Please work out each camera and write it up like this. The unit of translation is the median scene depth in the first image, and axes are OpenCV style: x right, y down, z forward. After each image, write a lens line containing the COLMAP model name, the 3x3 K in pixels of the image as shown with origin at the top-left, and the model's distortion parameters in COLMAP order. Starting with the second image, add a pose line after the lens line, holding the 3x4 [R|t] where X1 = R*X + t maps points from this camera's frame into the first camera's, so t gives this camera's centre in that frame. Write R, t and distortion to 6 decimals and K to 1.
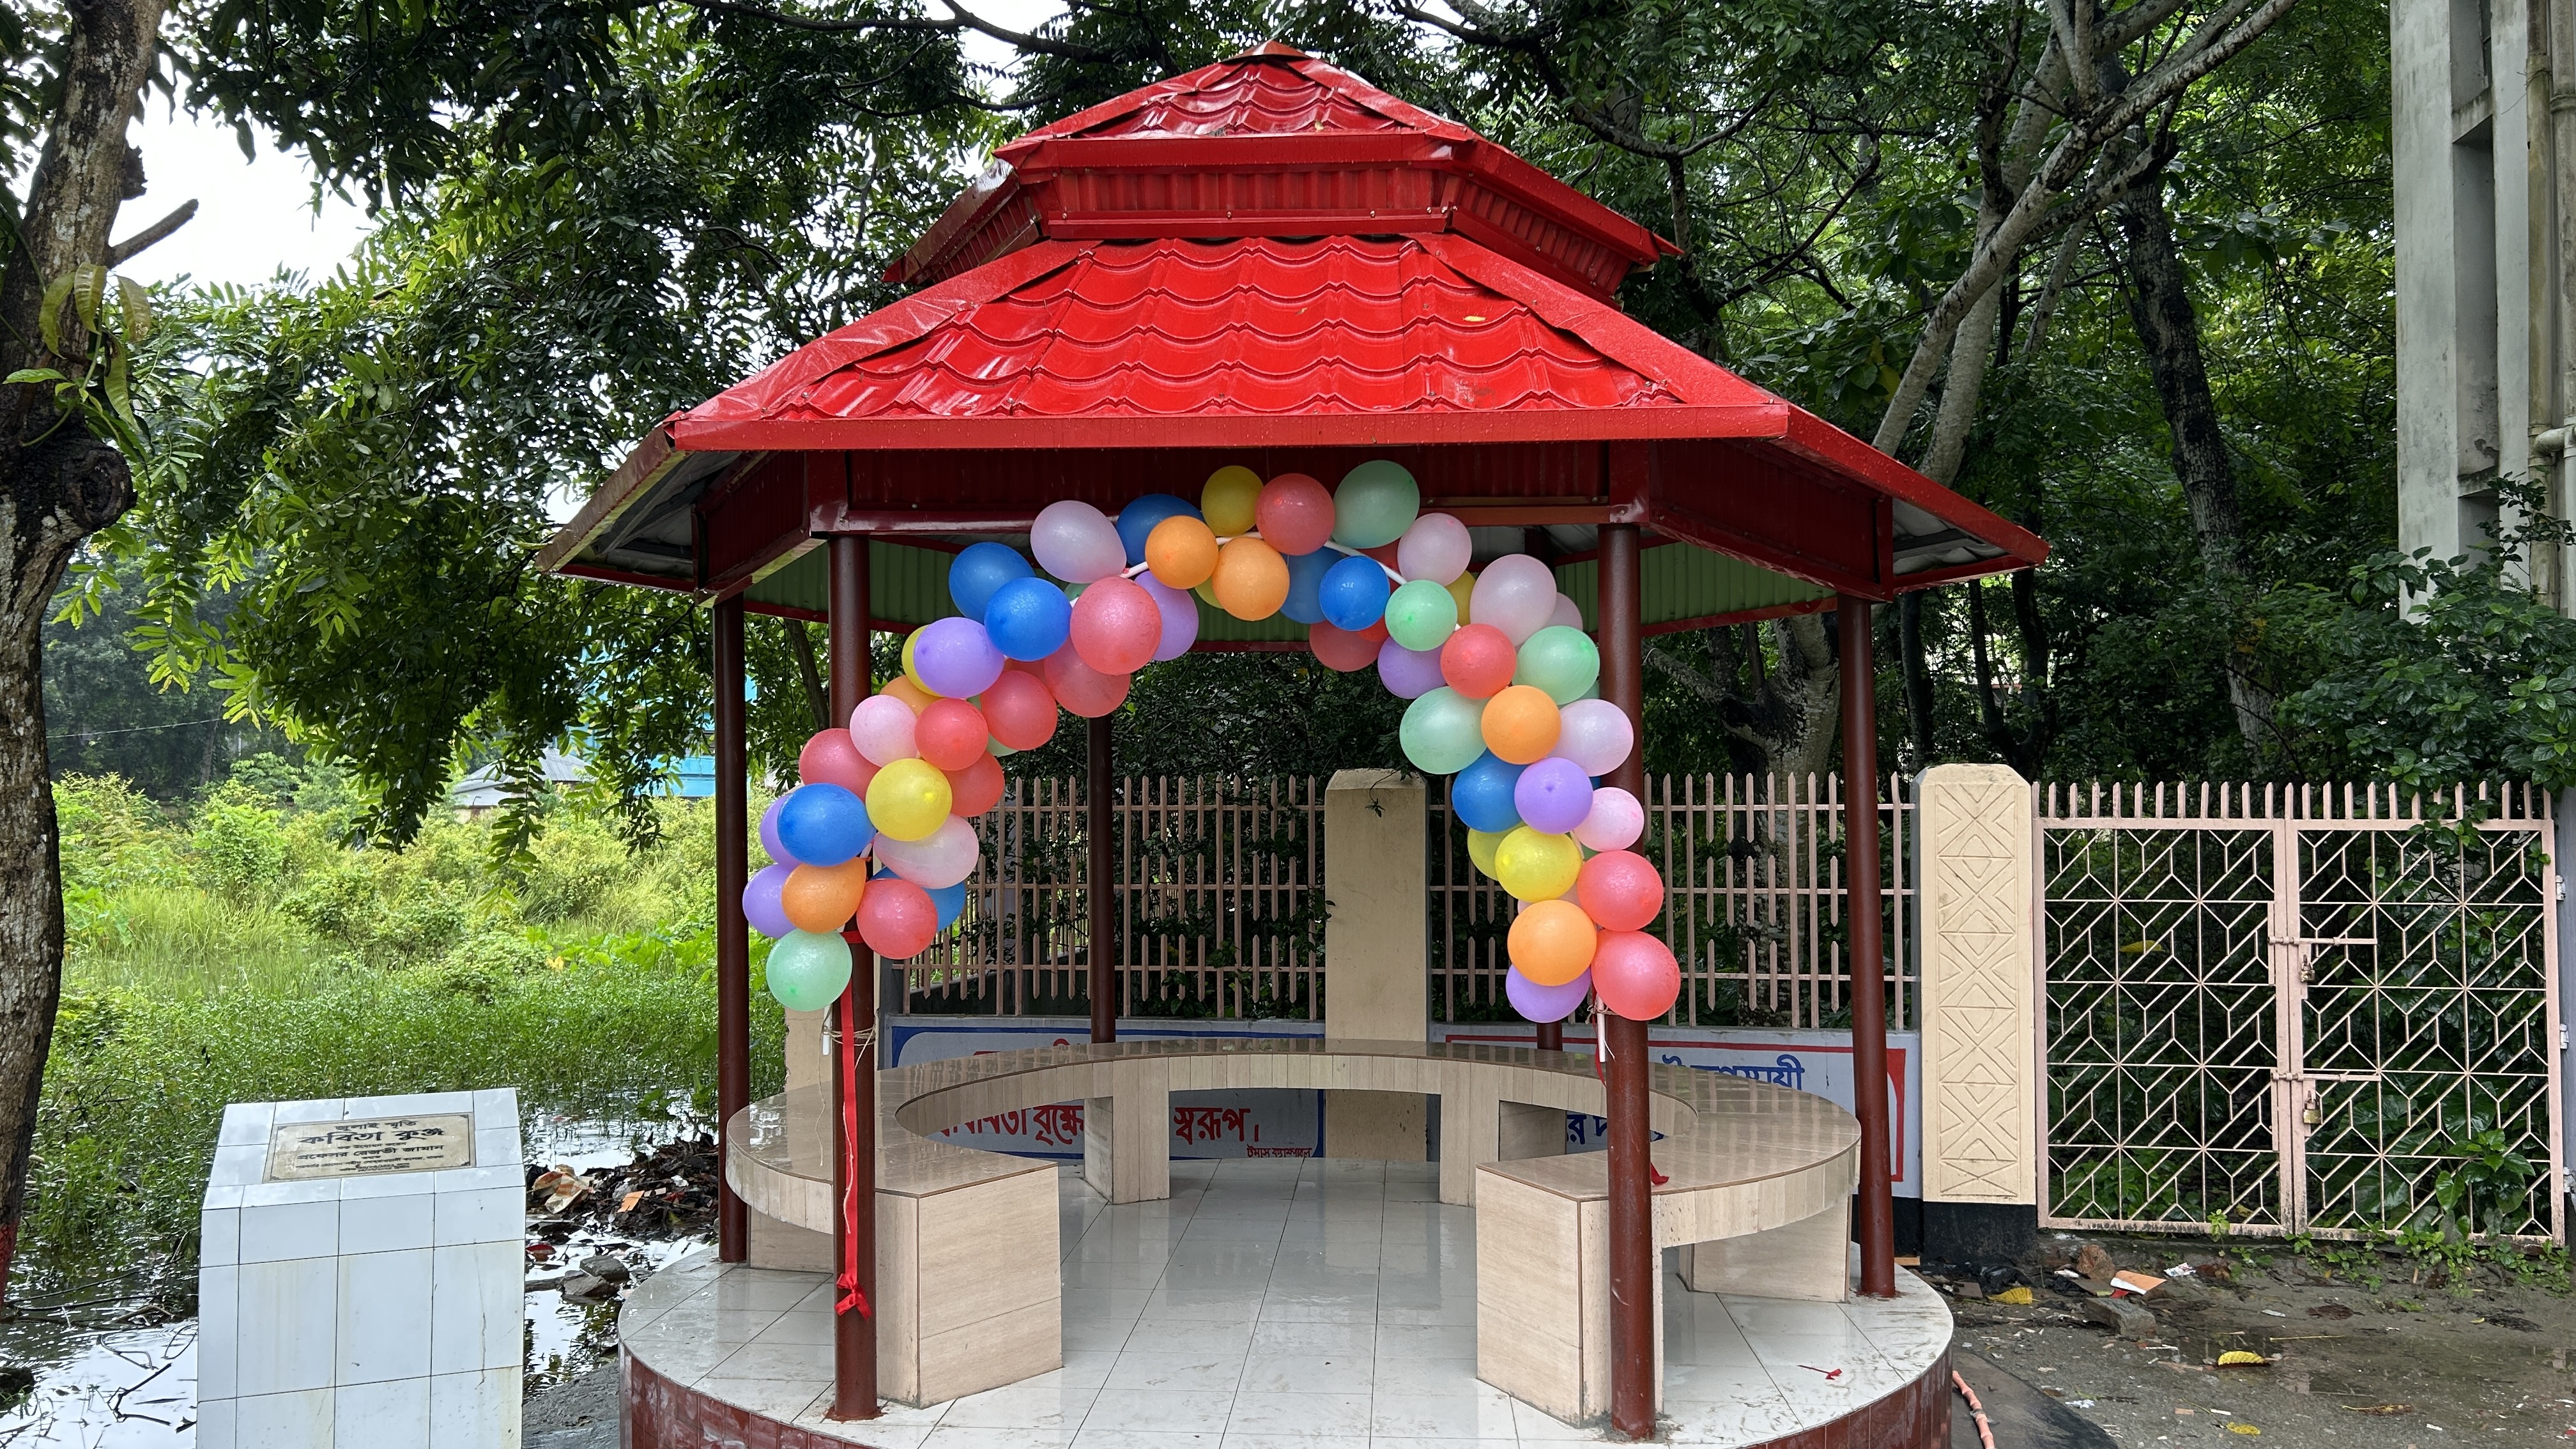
lens RADIAL K [[1728.2, 0, 1288.0], [0, 1728.2, 724.5], [0, 0, 1]] dist [0.046768, -0.035180]
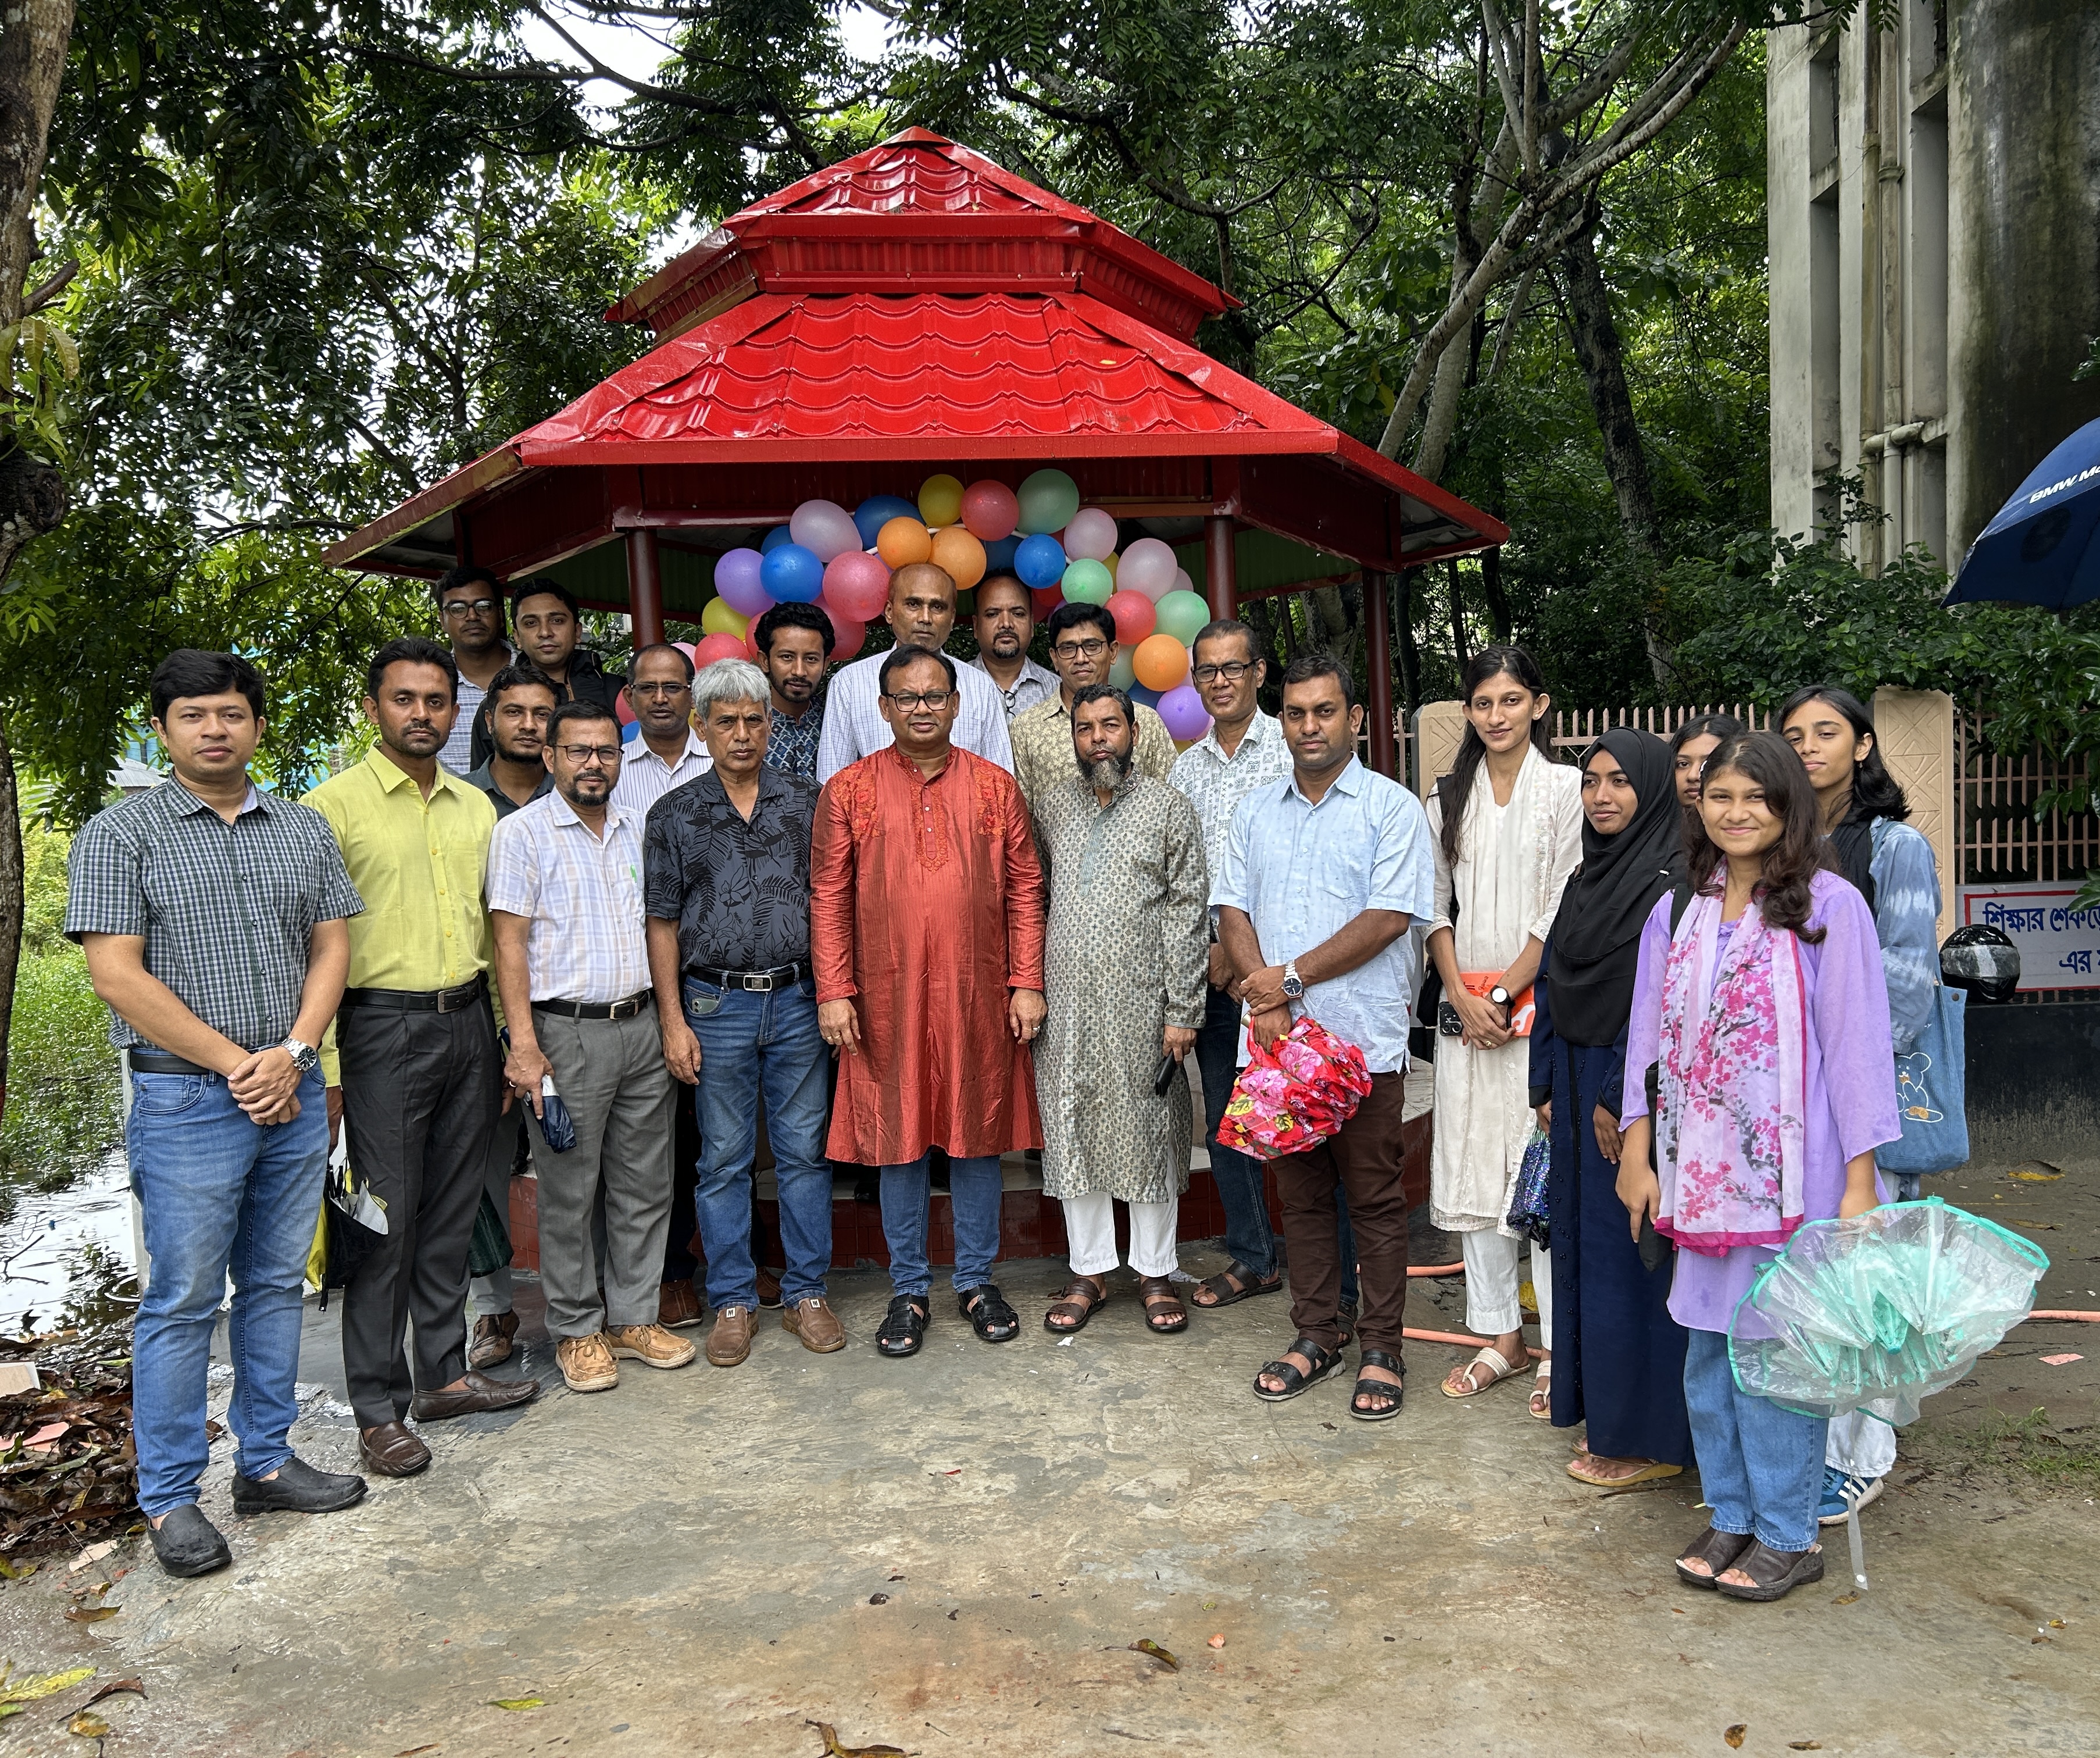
lens RADIAL K [[1853.7, 0, 1050.0], [0, 1853.7, 879.0], [0, 0, 1]] dist [0.077045, -0.121737]
pose [[0.985506, -0.043176, 0.164055, -0.119490], [0.031394, 0.996783, 0.073740, 0.036649], [-0.166711, -0.067521, 0.983691, -0.279097]]
